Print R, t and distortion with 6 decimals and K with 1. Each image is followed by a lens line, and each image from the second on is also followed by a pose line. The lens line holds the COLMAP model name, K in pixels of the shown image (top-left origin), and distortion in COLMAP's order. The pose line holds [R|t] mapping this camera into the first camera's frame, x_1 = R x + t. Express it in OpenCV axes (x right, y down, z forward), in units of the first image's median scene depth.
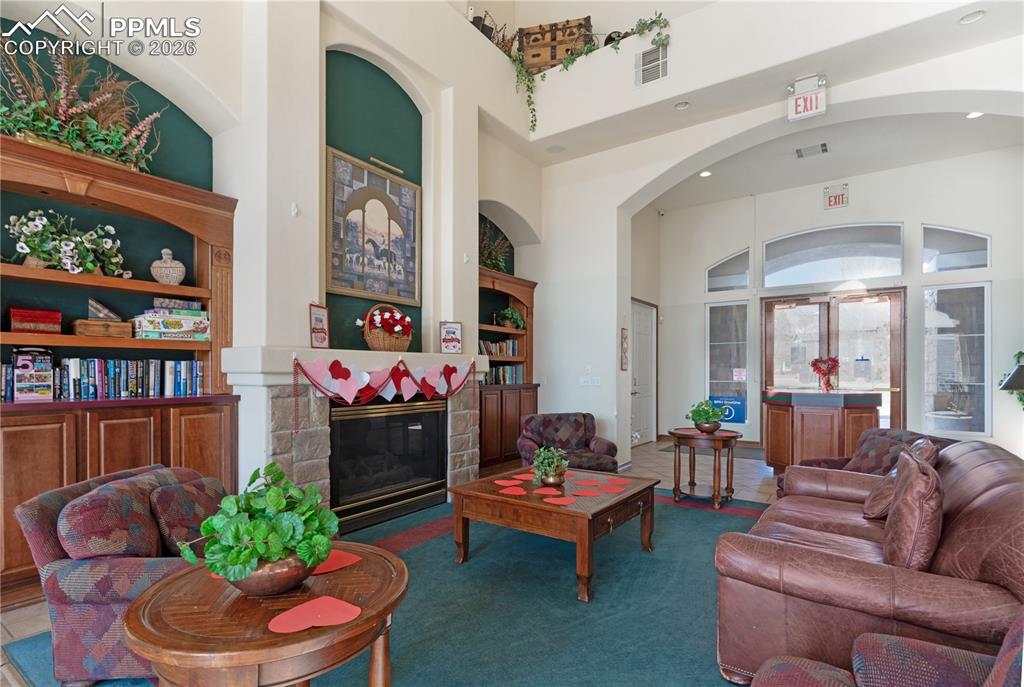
lens RADIAL K [[505.8, 0, 512.4], [0, 505.8, 372.5], [0, 0, 1]] dist [-0.000582, -0.000036]
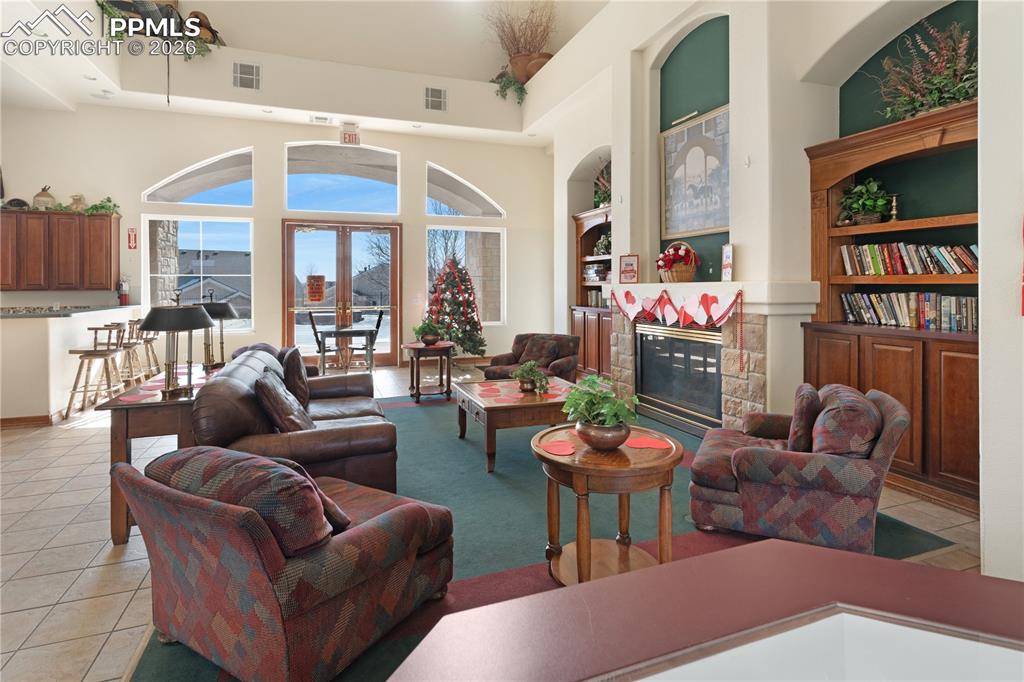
lens RADIAL K [[509.6, 0, 511.9], [0, 509.6, 286.6], [0, 0, 1]] dist [-0.000178, -0.000079]
pose [[-0.562363, 0.004001, -0.826881, 0.920418], [0.004836, 0.999987, 0.001550, -0.034008], [0.826876, -0.003127, -0.562375, 1.325435]]
